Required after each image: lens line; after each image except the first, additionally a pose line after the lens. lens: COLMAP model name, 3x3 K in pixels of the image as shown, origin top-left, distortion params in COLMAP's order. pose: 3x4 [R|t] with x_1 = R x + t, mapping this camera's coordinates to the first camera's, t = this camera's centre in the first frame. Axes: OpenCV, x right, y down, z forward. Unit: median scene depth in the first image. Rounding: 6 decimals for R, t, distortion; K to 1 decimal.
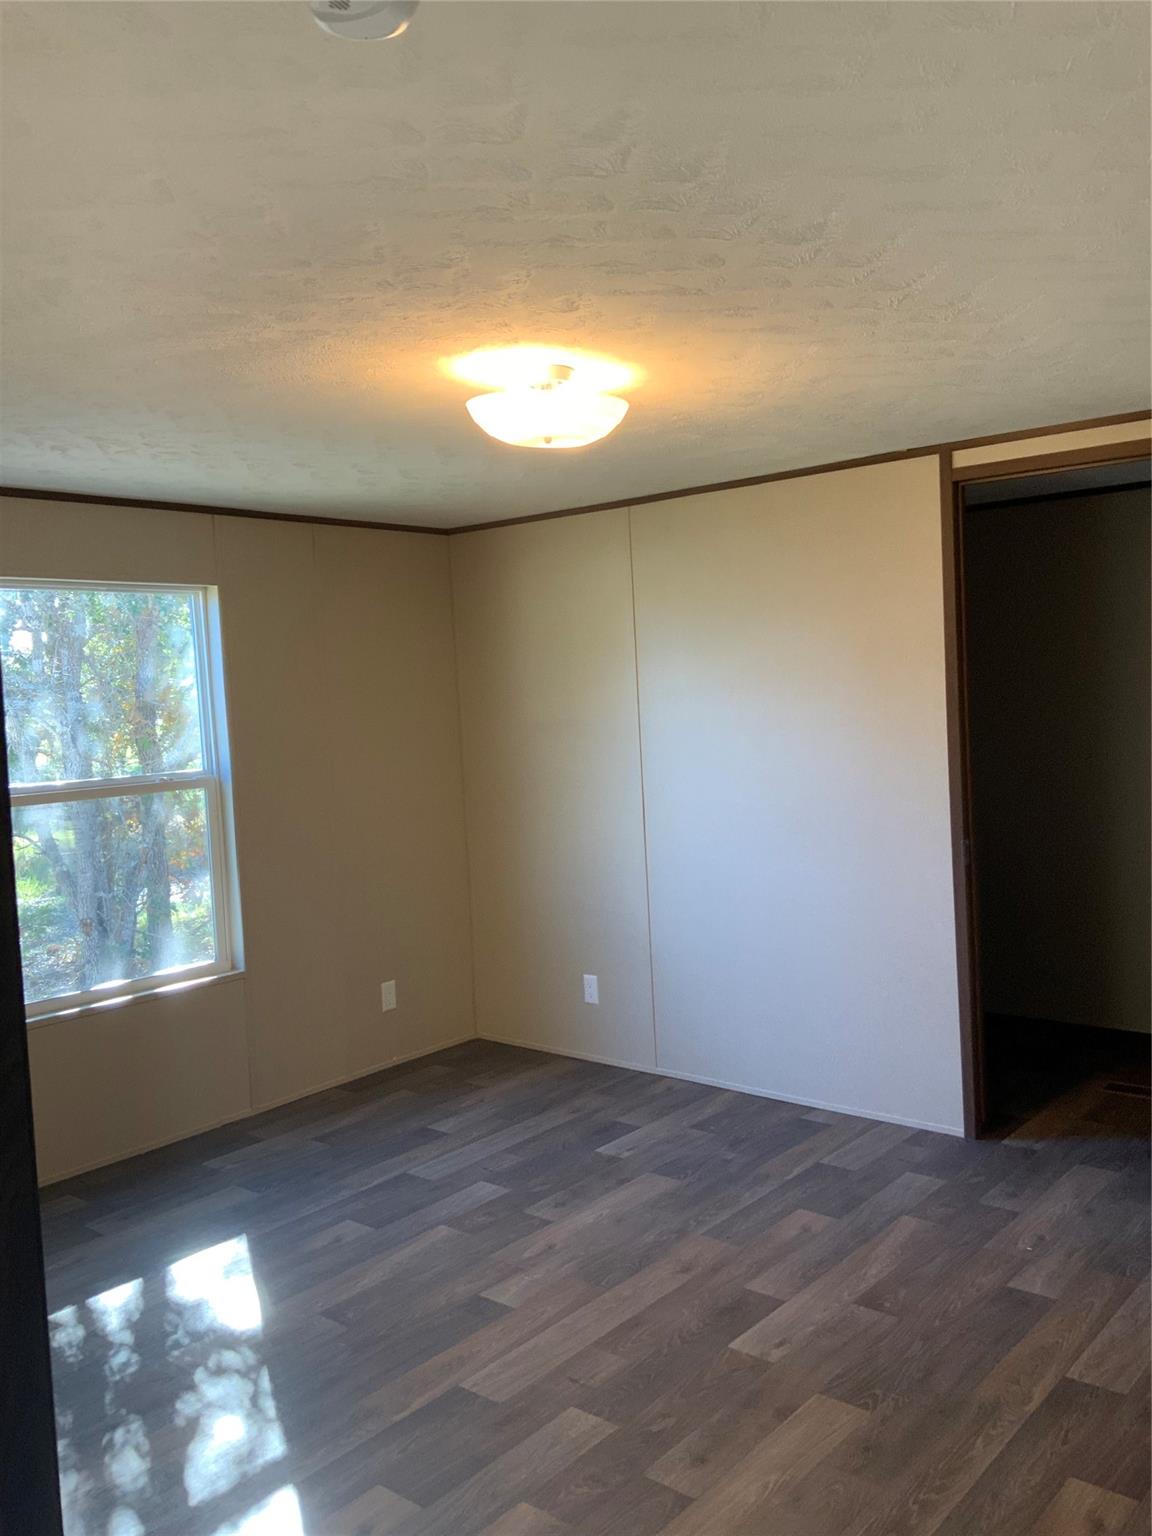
lens RADIAL K [[1280.0, 0, 570.3], [0, 1280.0, 766.6], [0, 0, 1]] dist [0.048797, -0.047849]
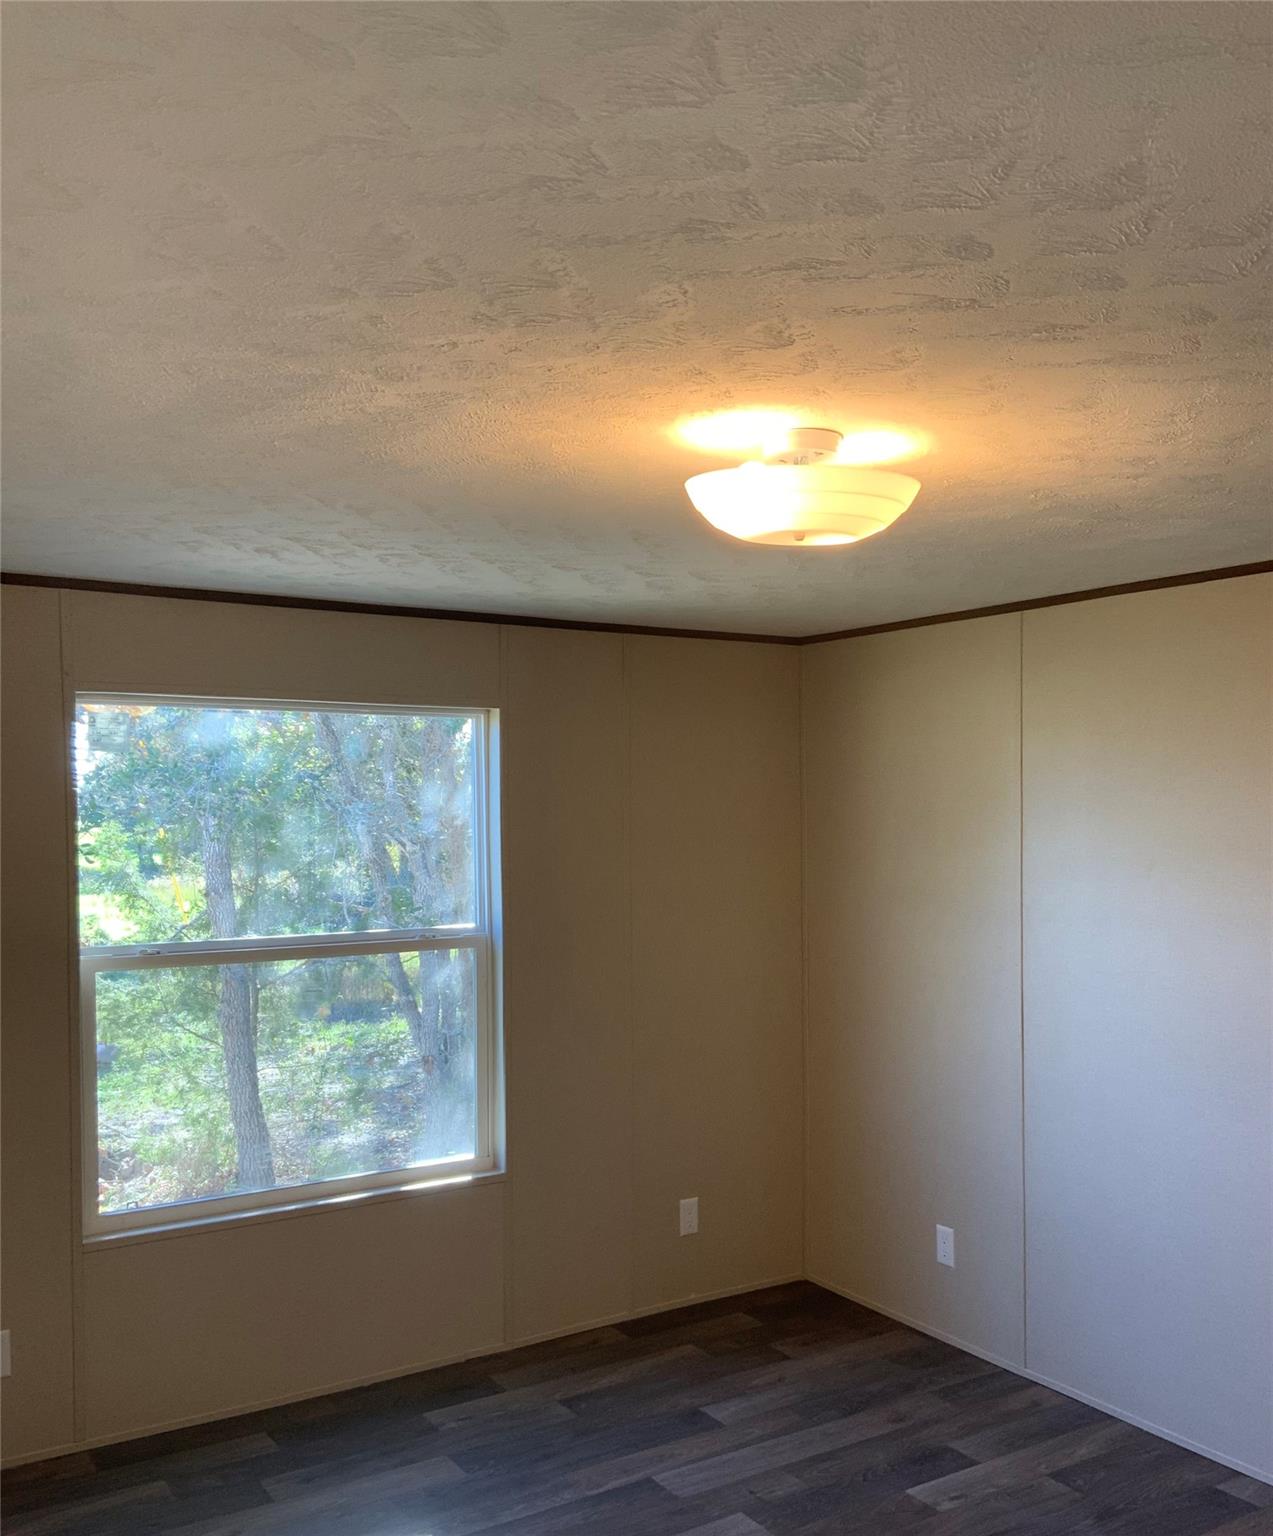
lens RADIAL K [[1436.0, 0, 604.2], [0, 1436.0, 848.7], [0, 0, 1]] dist [0.033015, -0.076315]
pose [[0.954704, 0.050153, -0.293299, 0.071668], [-0.057617, 0.998196, -0.016860, -0.039794], [0.291924, 0.032995, 0.955872, 0.139099]]
